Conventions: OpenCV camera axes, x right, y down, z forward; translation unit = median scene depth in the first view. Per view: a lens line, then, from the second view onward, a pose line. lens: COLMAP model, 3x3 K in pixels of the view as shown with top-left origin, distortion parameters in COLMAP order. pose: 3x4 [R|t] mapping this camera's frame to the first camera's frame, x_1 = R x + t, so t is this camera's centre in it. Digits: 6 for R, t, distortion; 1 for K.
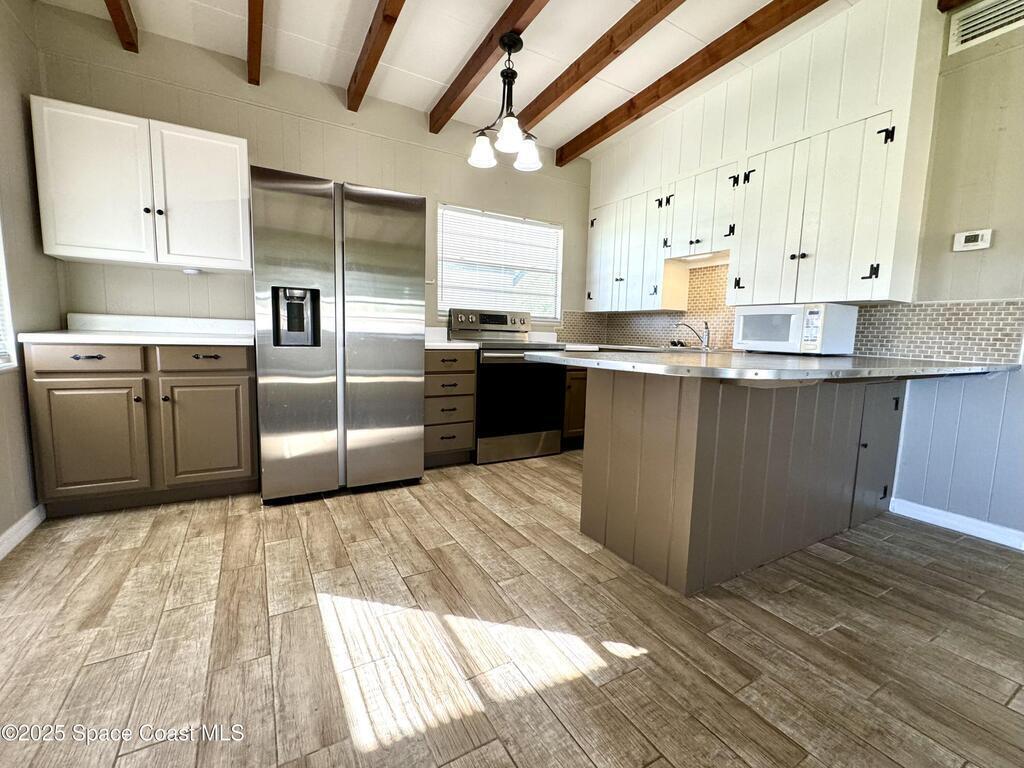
lens RADIAL K [[439.8, 0, 510.7], [0, 439.8, 383.0], [0, 0, 1]] dist [-0.002187, 0.000139]
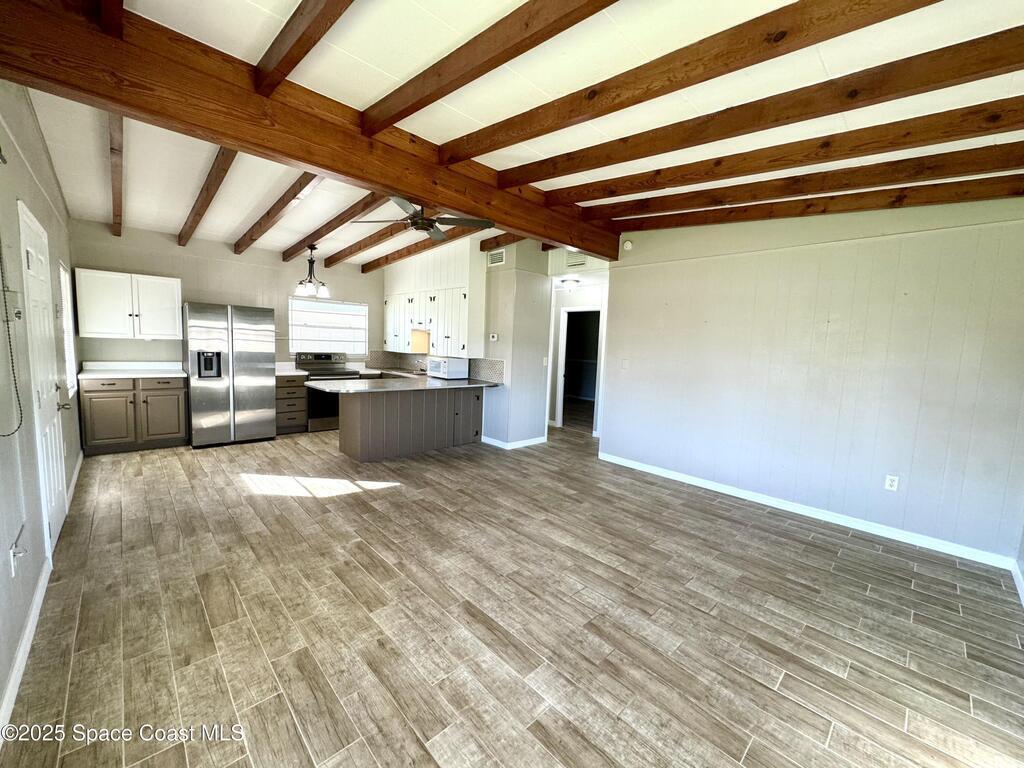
lens RADIAL K [[408.1, 0, 511.0], [0, 408.1, 383.2], [0, 0, 1]] dist [-0.002150, 0.000198]
pose [[0.973352, -0.010247, 0.229089, 0.530595], [0.011362, 0.999929, -0.003549, -0.027721], [-0.229037, 0.006058, 0.973399, -1.365029]]
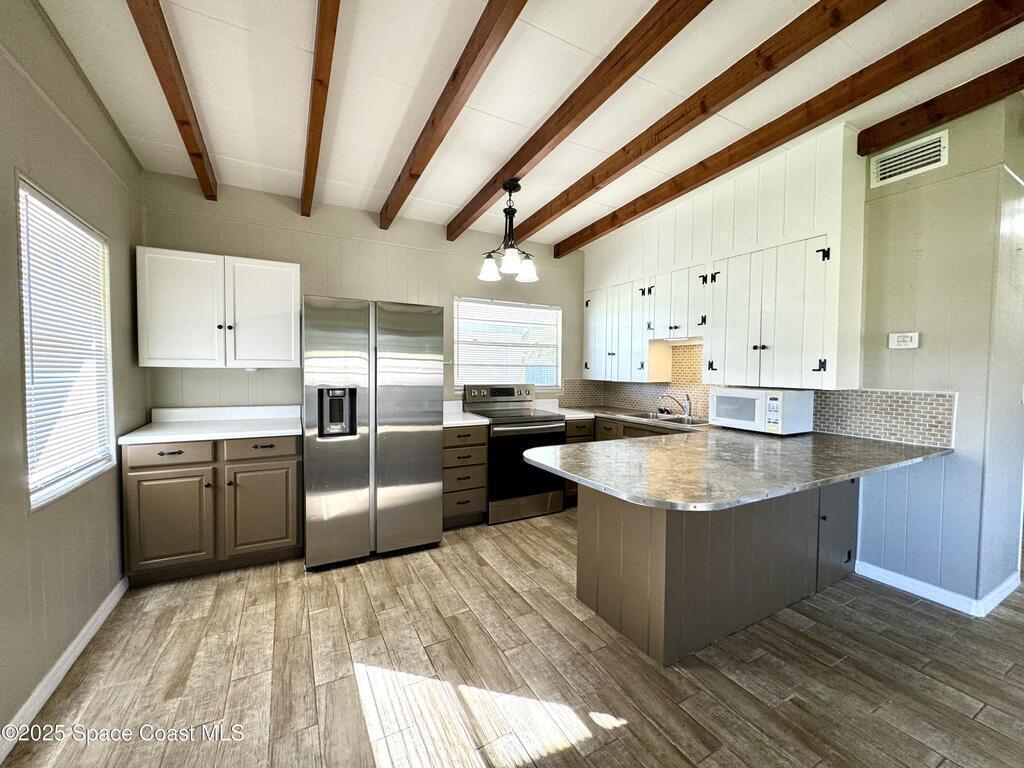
lens RADIAL K [[408.1, 0, 511.0], [0, 408.1, 383.2], [0, 0, 1]] dist [-0.002150, 0.000198]
pose [[0.999399, -0.017515, -0.029920, 0.025062], [0.015129, 0.996825, -0.078172, -0.129579], [0.031195, 0.077672, 0.996491, -0.107460]]
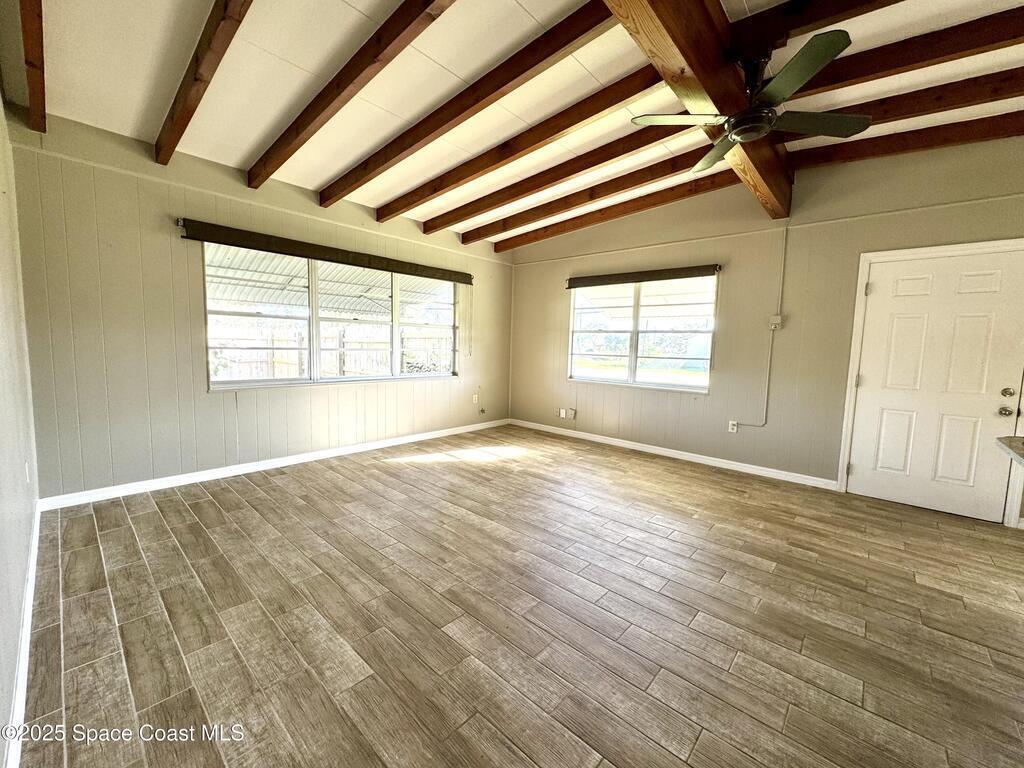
lens RADIAL K [[408.1, 0, 511.0], [0, 408.1, 383.2], [0, 0, 1]] dist [-0.002150, 0.000198]
pose [[-0.951635, -0.025352, -0.306184, 1.291653], [-0.088105, 0.977252, 0.192916, -0.169479], [0.294328, 0.210562, -0.932220, 0.826915]]
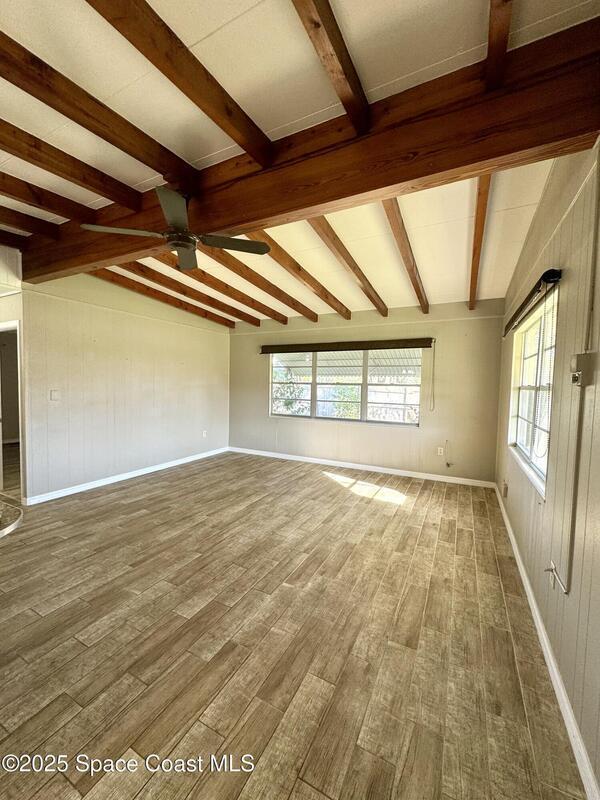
lens RADIAL K [[318.8, 0, 300.0], [0, 318.8, 400.0], [0, 0, 1]] dist [-0.002150, 0.000198]
pose [[-0.534700, -0.080967, 0.841154, -0.408105], [0.061300, 0.989061, 0.134170, -0.237885], [-0.842816, 0.123303, -0.523887, 0.301221]]
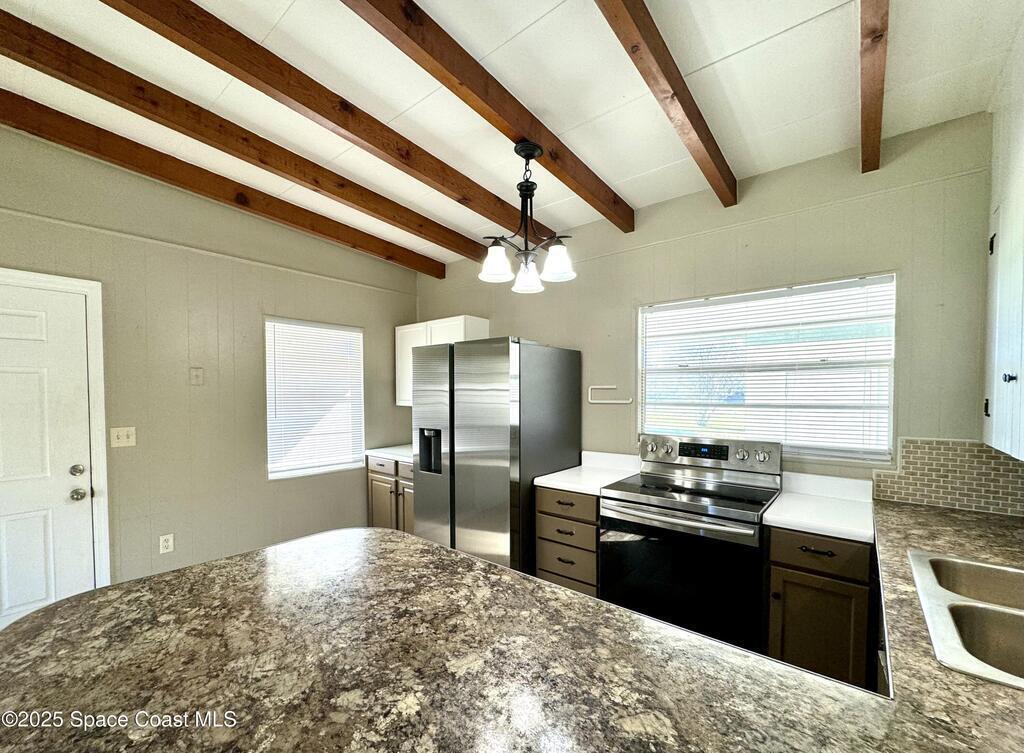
lens RADIAL K [[430.2, 0, 483.4], [0, 430.2, 404.5], [0, 0, 1]] dist [-0.000637, -0.000033]
pose [[0.312194, -0.001849, -0.950017, 0.764511], [-0.094393, 0.994989, -0.032956, -0.250964], [0.945317, 0.099964, 0.310455, 0.711580]]
